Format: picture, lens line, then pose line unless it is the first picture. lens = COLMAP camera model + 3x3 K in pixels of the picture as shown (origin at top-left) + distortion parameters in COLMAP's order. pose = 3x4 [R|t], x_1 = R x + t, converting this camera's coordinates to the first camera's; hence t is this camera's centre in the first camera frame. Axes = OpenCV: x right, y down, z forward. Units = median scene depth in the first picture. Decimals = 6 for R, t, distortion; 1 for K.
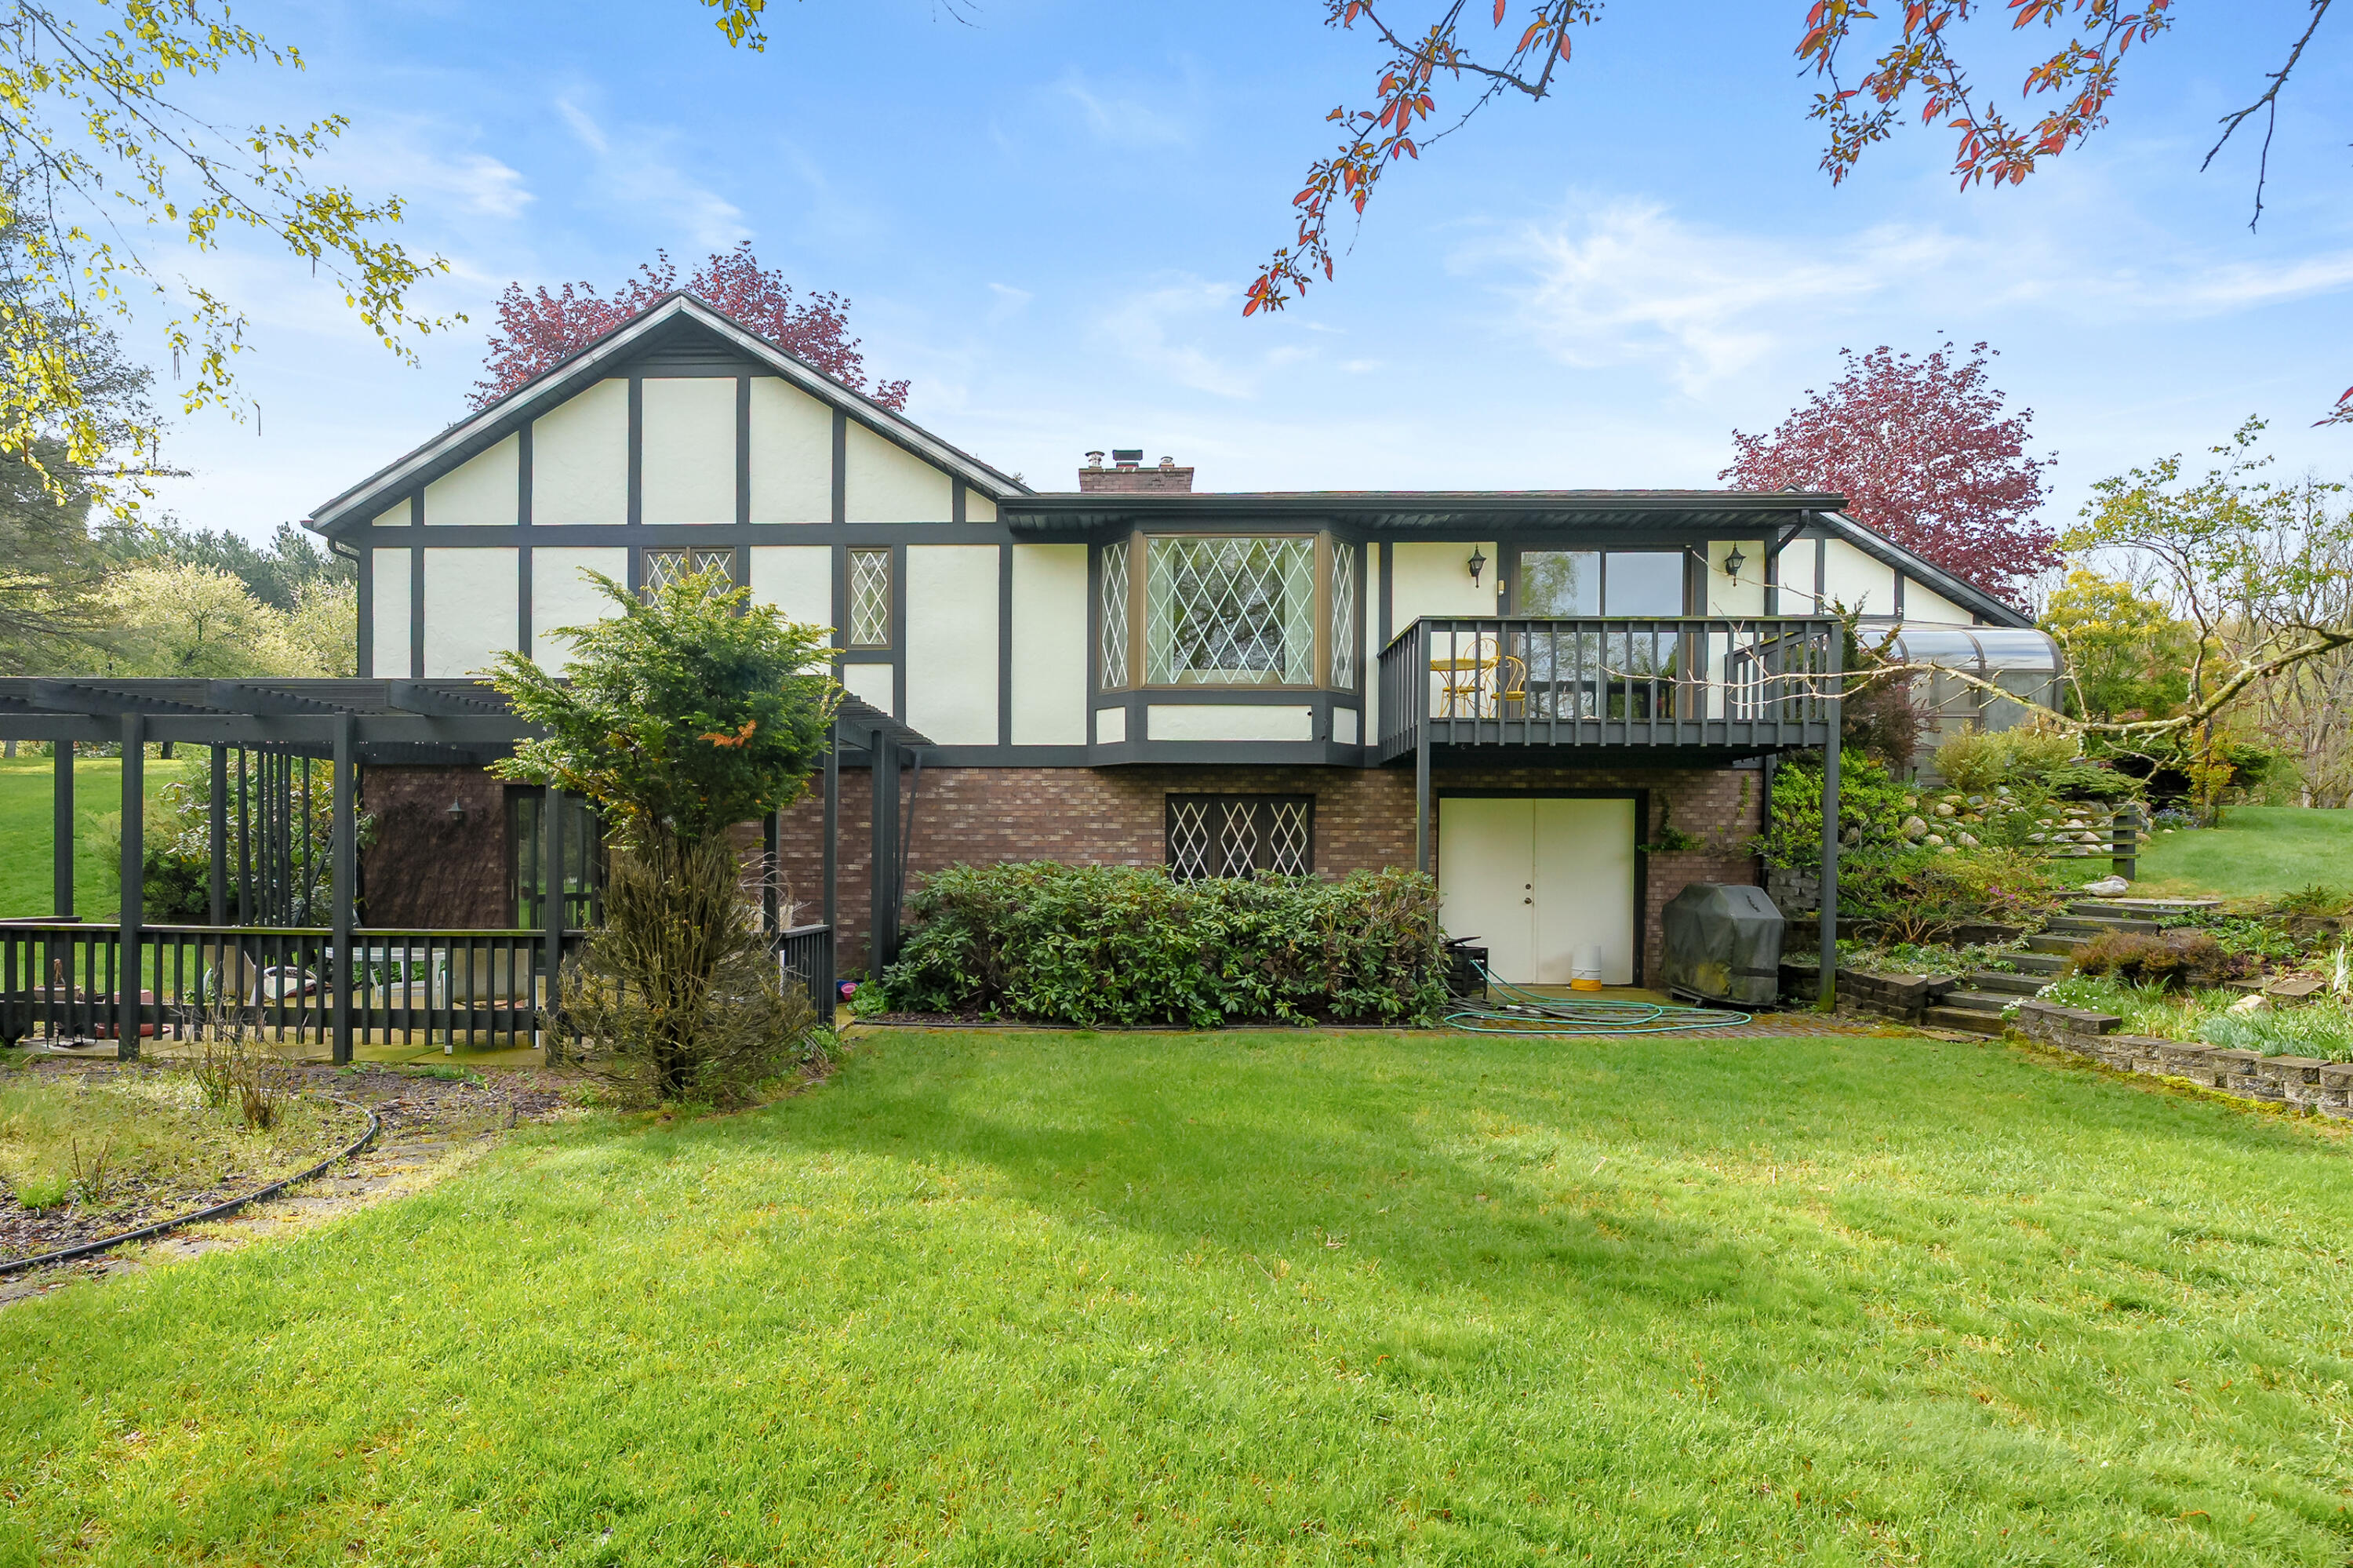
lens RADIAL K [[1071.5, 0, 1175.1], [0, 1071.5, 778.1], [0, 0, 1]] dist [0.003311, 0.000321]
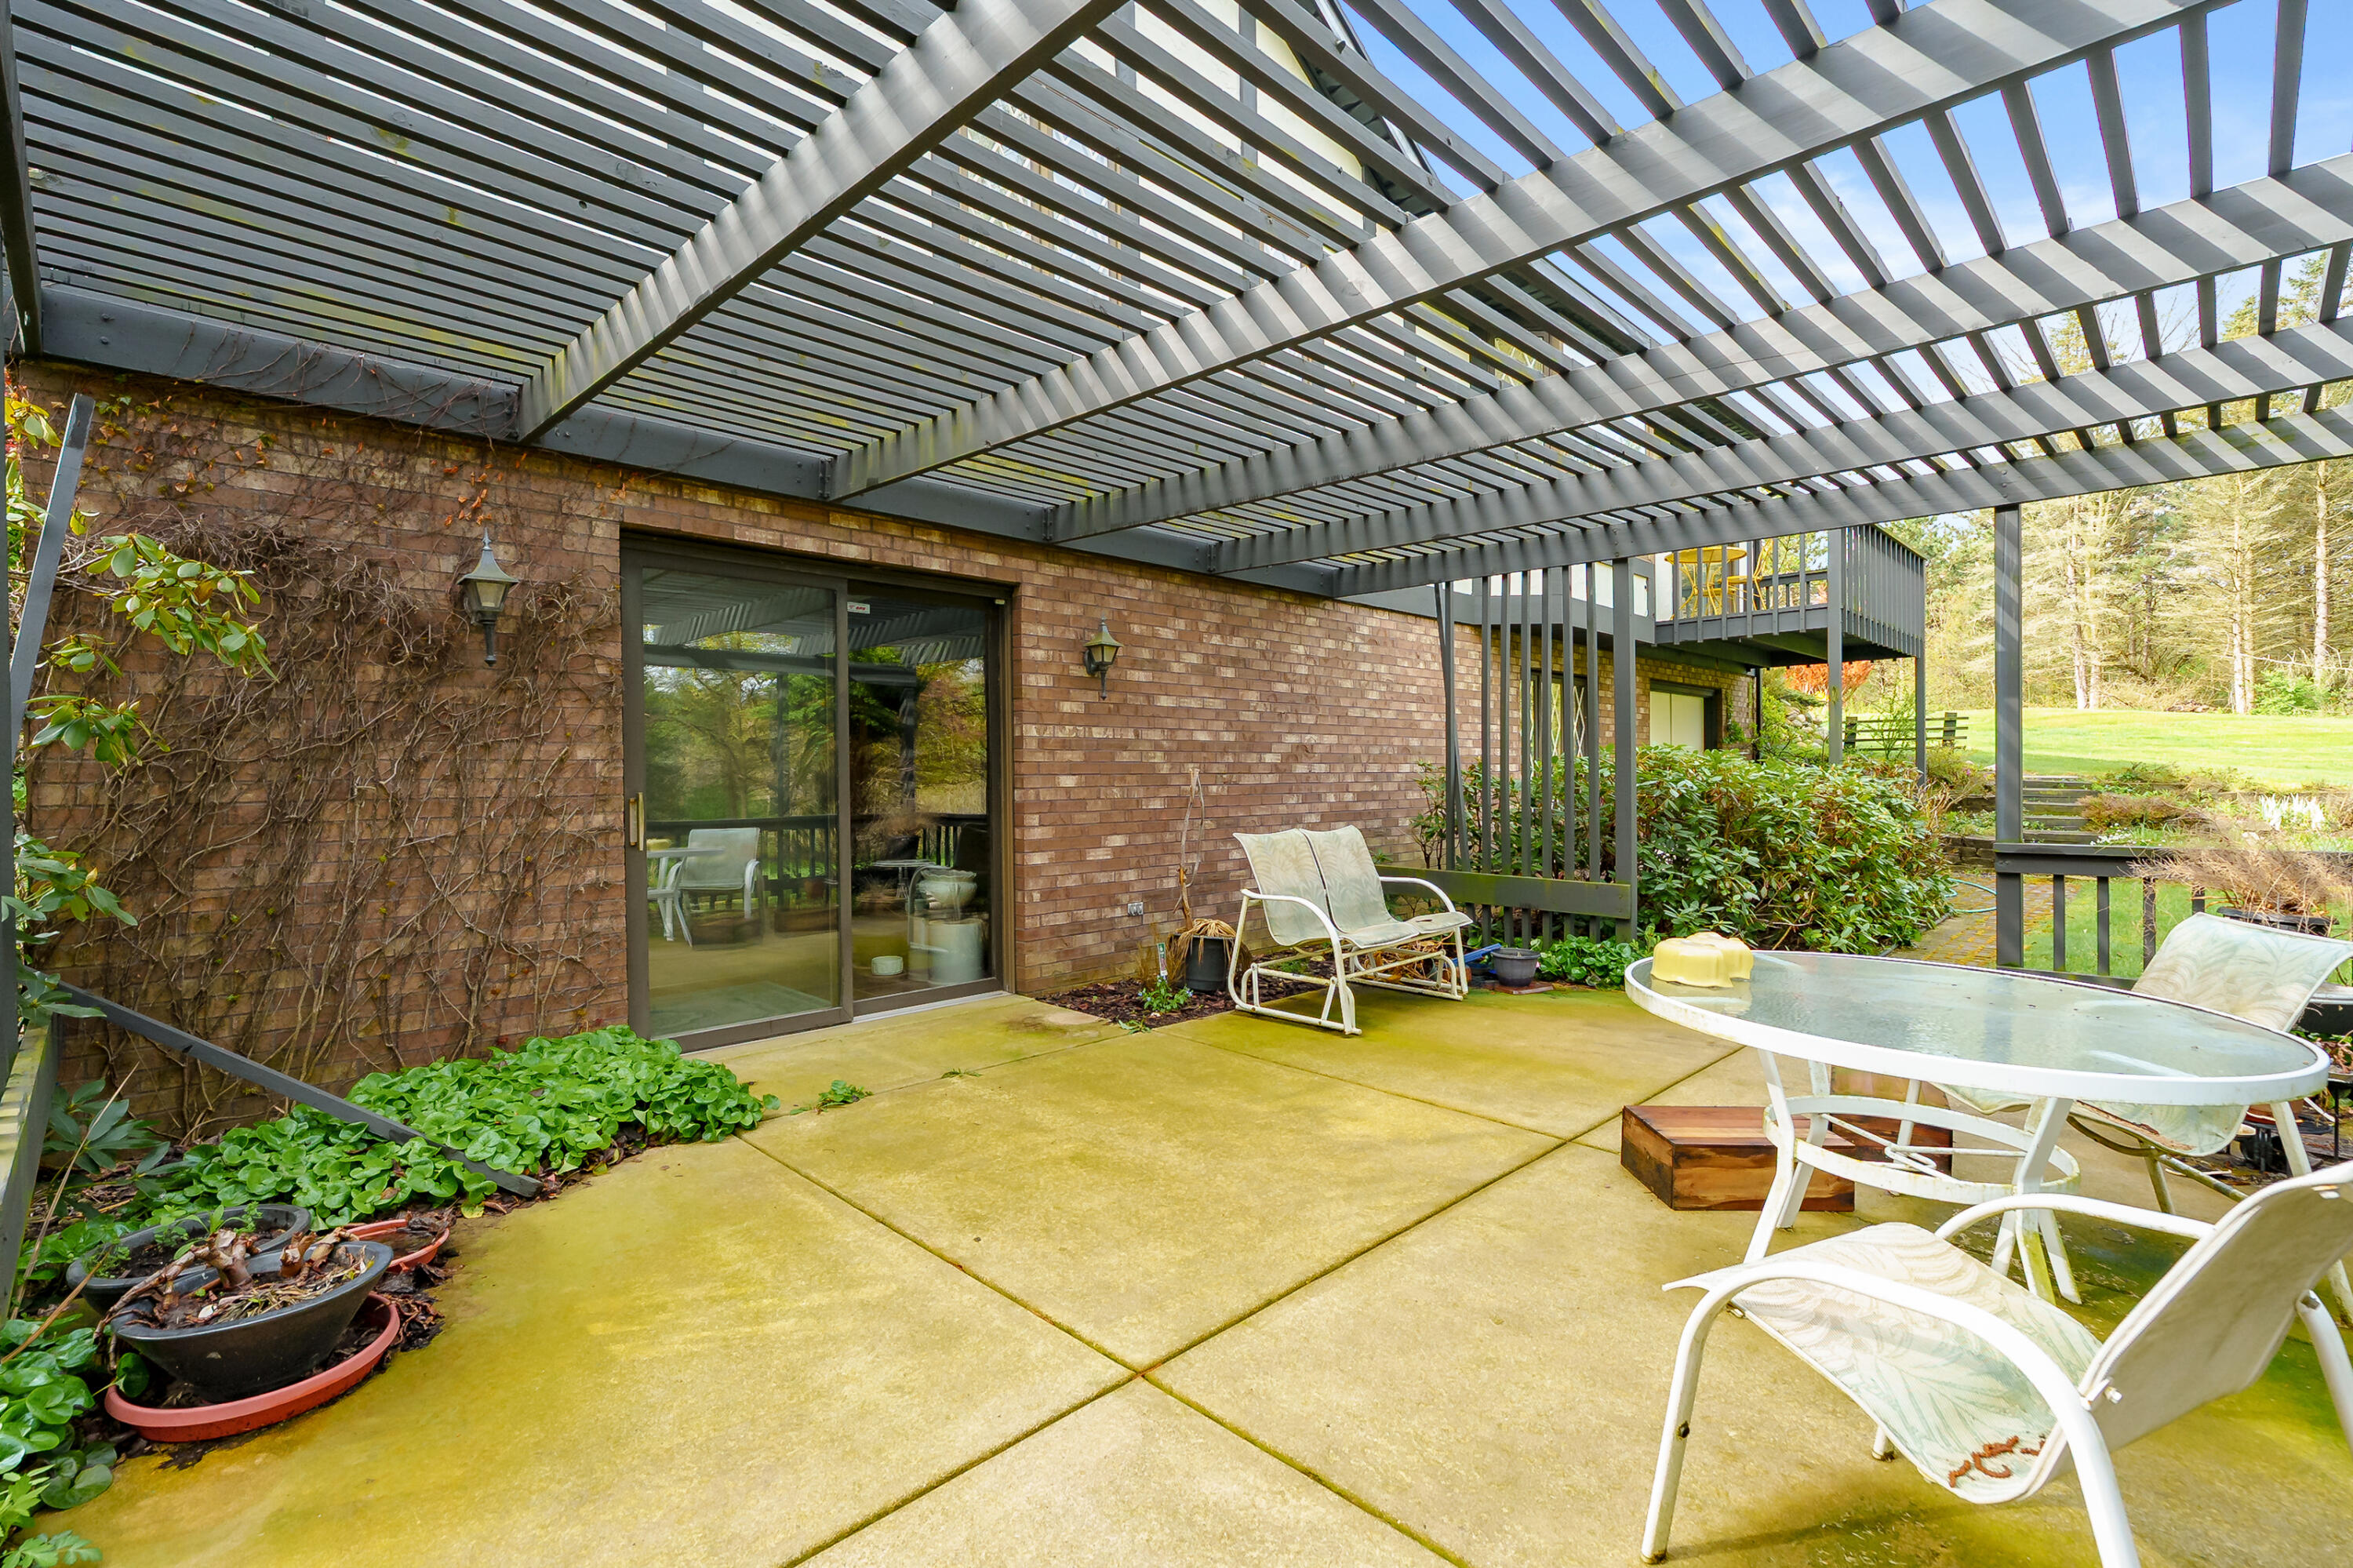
lens RADIAL K [[1071.5, 0, 1176.2], [0, 1071.5, 778.1], [0, 0, 1]] dist [0.003311, 0.000321]
pose [[0.684288, -0.011114, 0.729127, -0.764188], [0.012977, 0.999911, 0.003063, 0.091207], [-0.729096, 0.007366, 0.684372, 0.634964]]
